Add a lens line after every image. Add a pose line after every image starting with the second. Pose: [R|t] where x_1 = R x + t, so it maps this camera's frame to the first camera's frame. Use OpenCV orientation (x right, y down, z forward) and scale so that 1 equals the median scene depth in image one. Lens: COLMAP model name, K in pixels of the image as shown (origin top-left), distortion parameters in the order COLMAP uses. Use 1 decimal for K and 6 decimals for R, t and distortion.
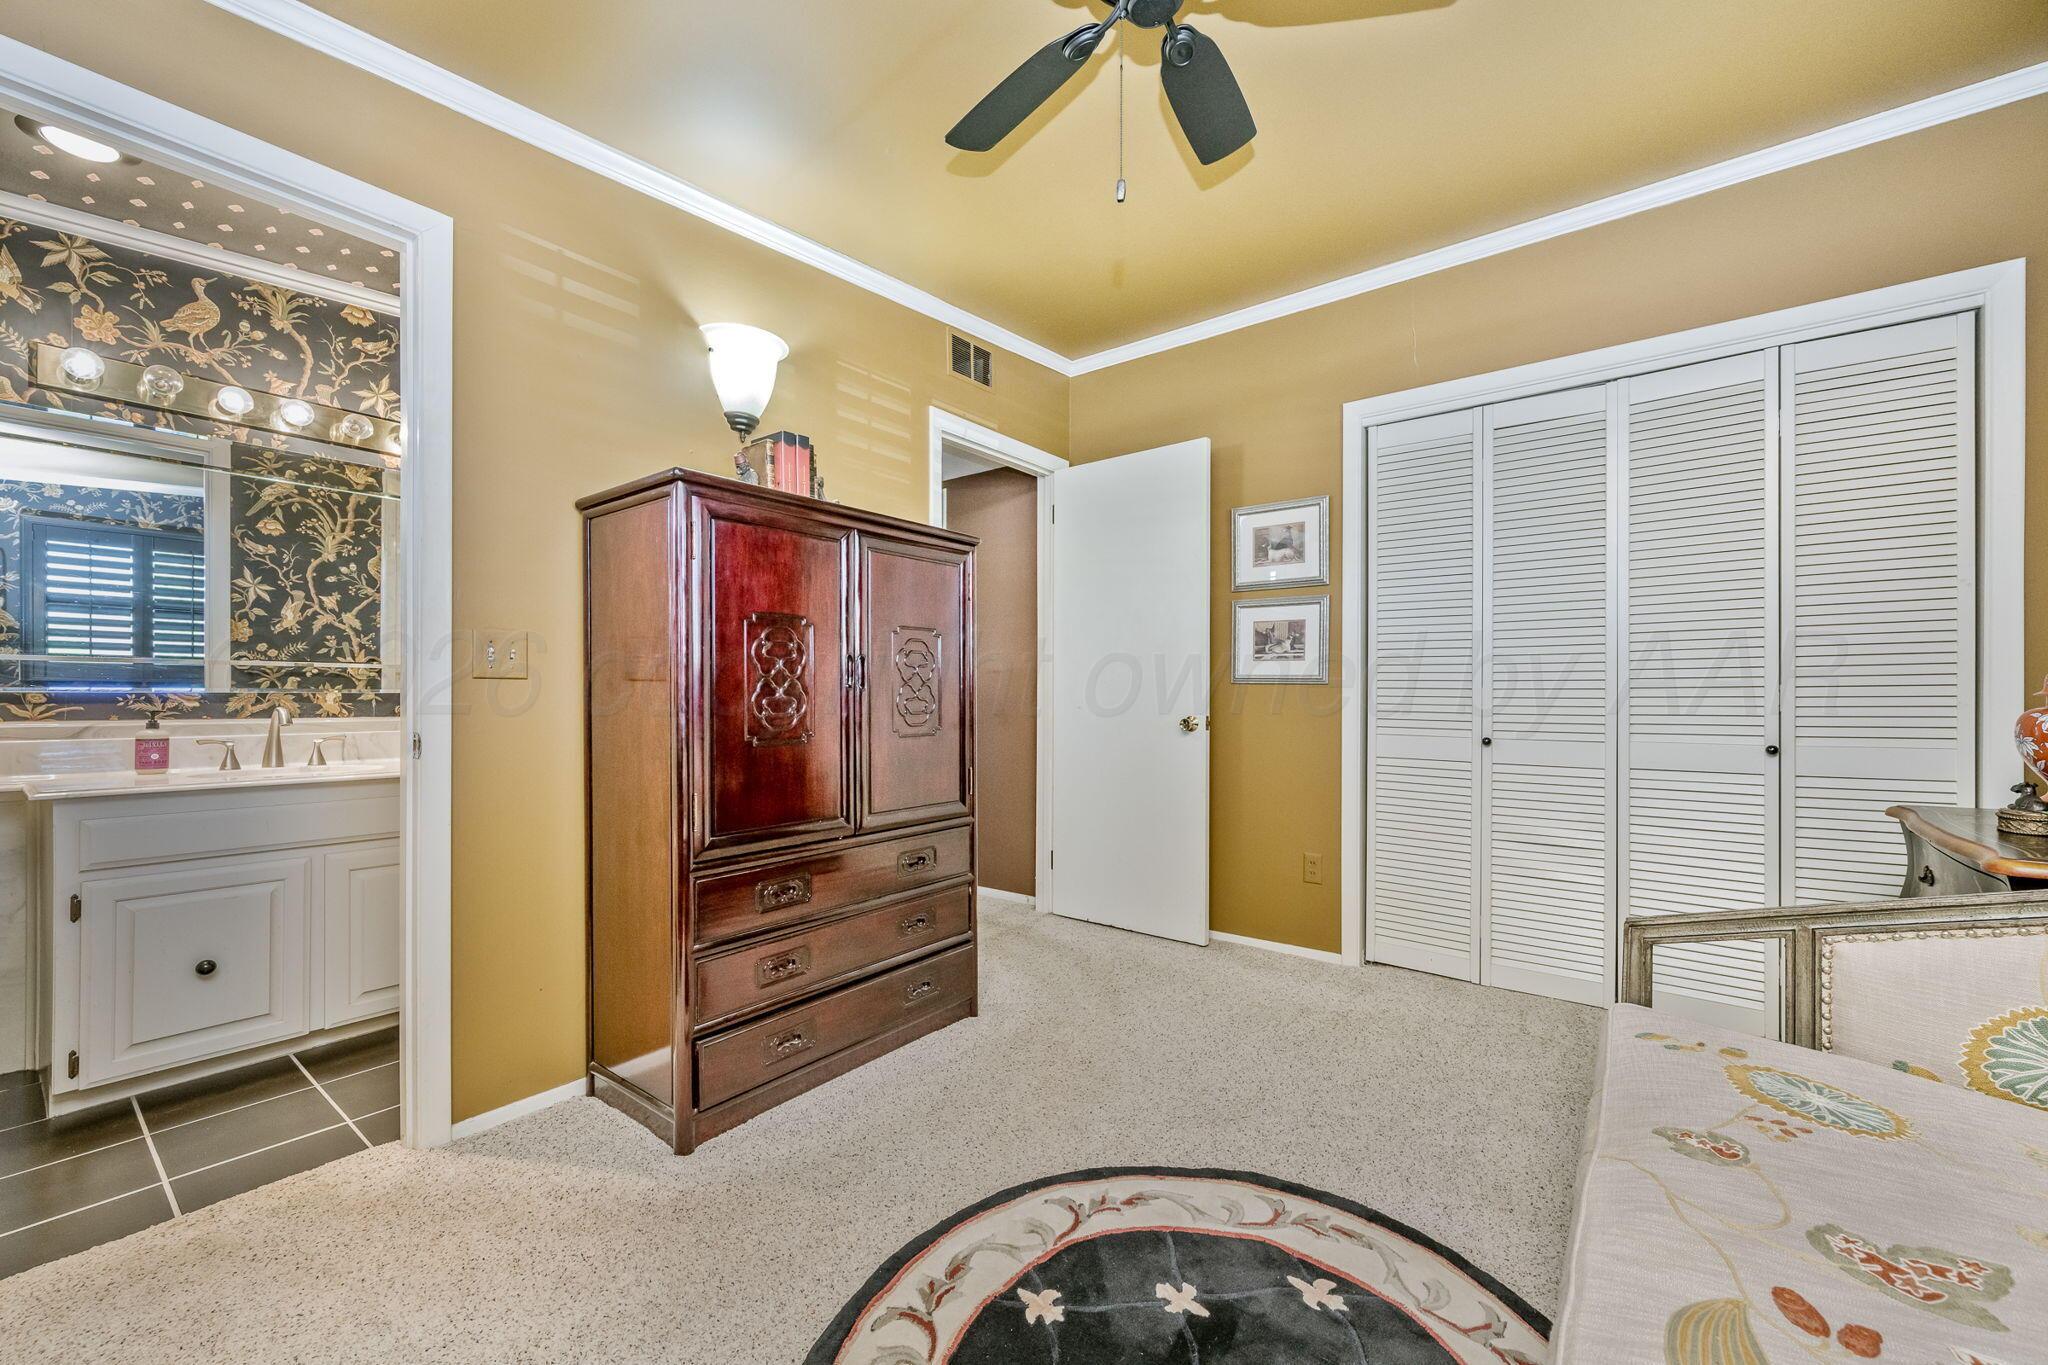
lens RADIAL K [[802.4, 0, 1018.1], [0, 802.4, 691.0], [0, 0, 1]] dist [-0.003132, -0.000116]
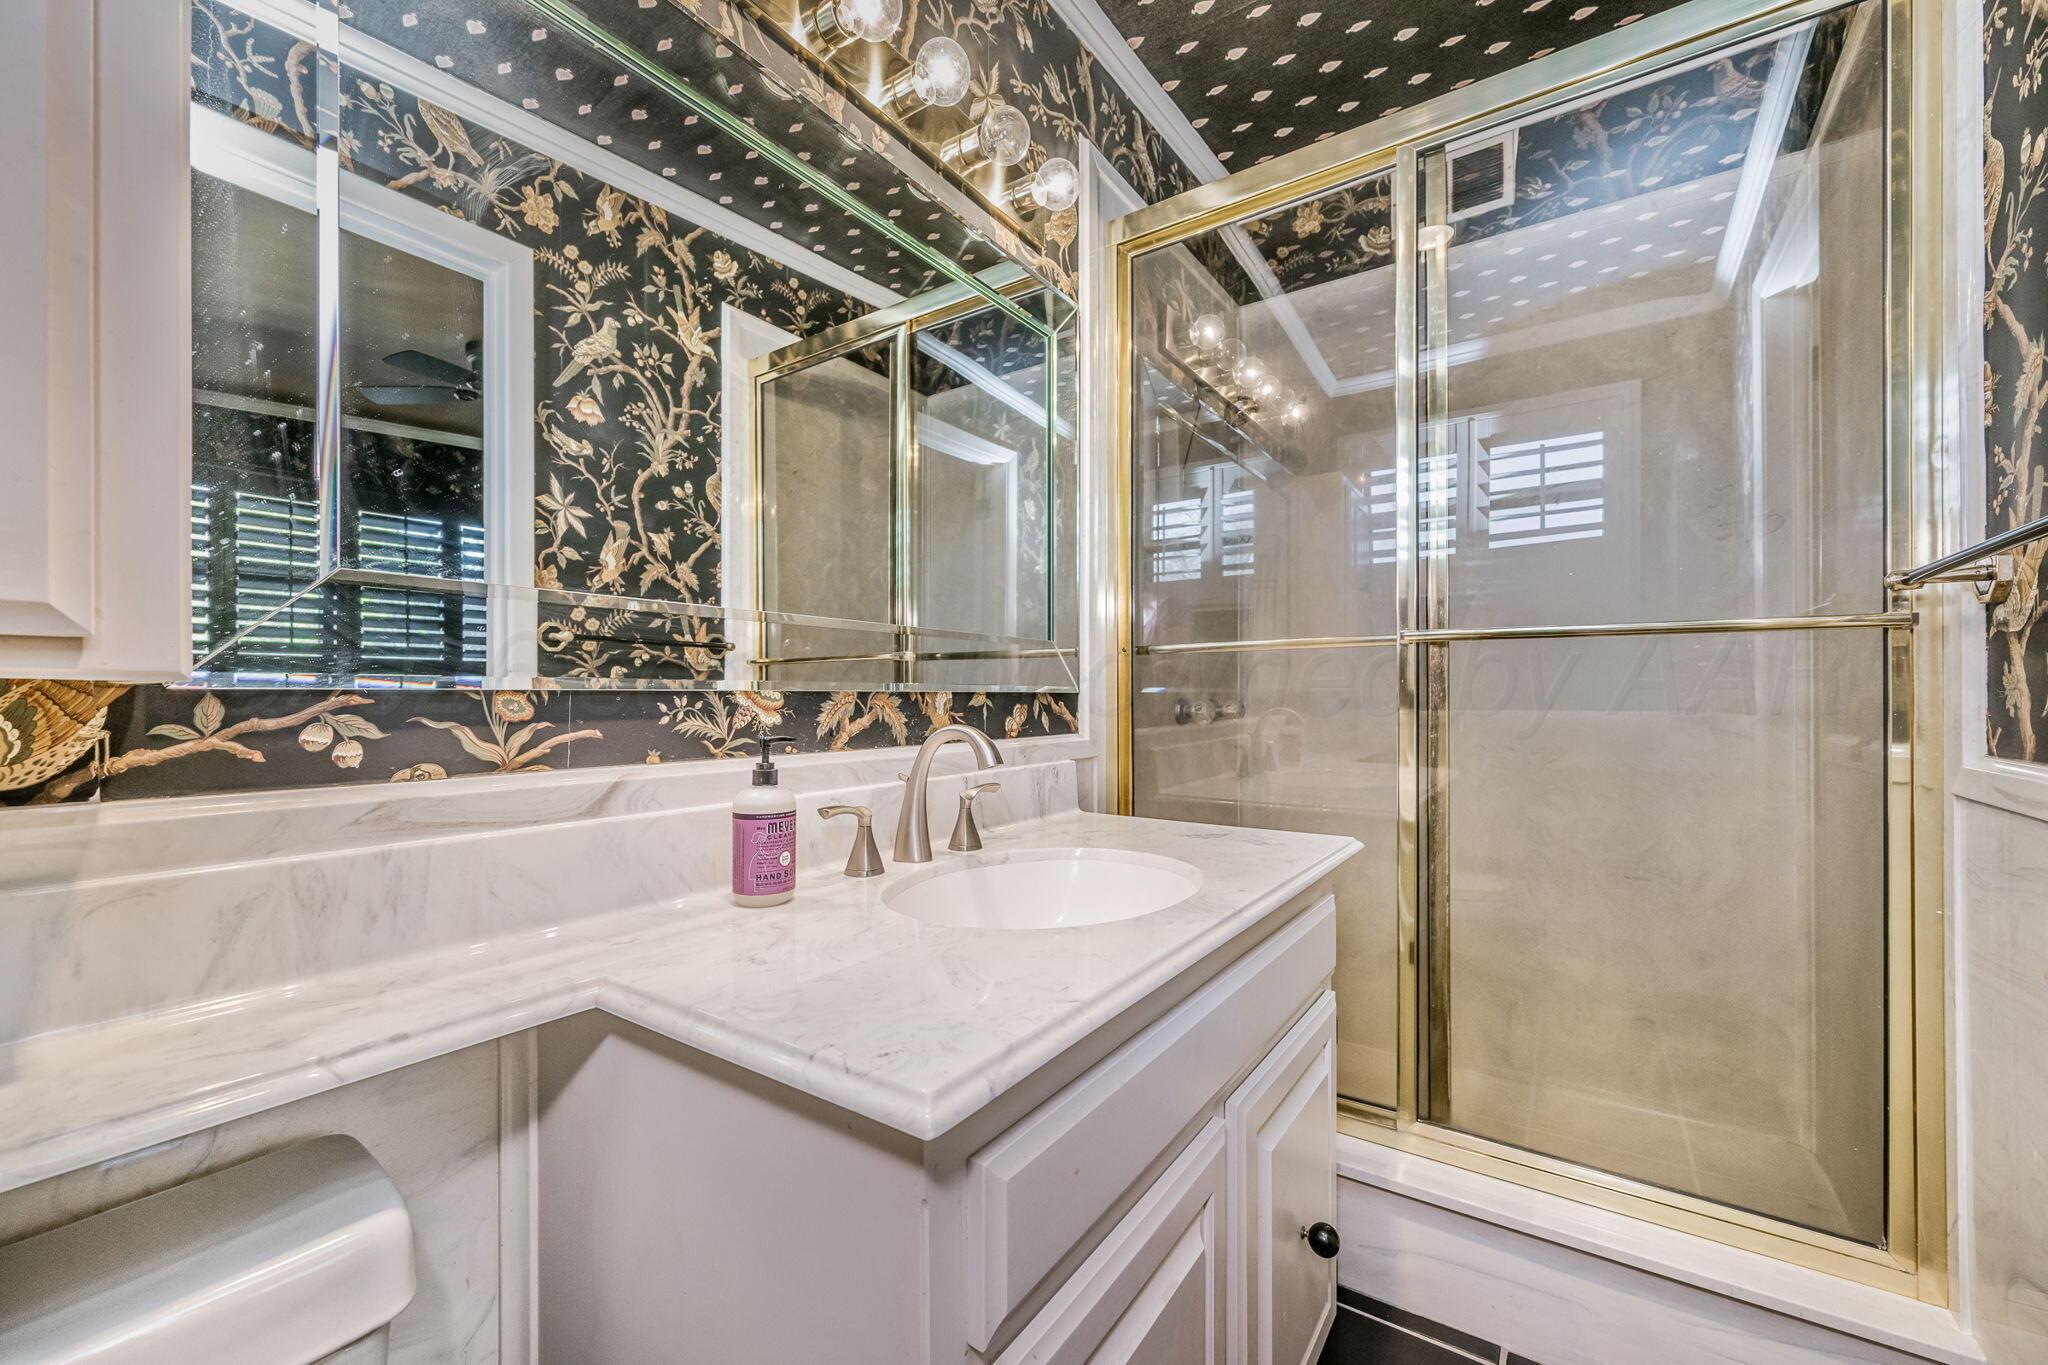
lens RADIAL K [[802.4, 0, 1028.6], [0, 802.4, 686.8], [0, 0, 1]] dist [-0.003132, -0.000116]
pose [[0.998518, -0.001966, 0.054390, -0.629758], [0.002332, 0.999975, -0.006667, 0.001764], [-0.054375, 0.006784, 0.998498, 0.391096]]
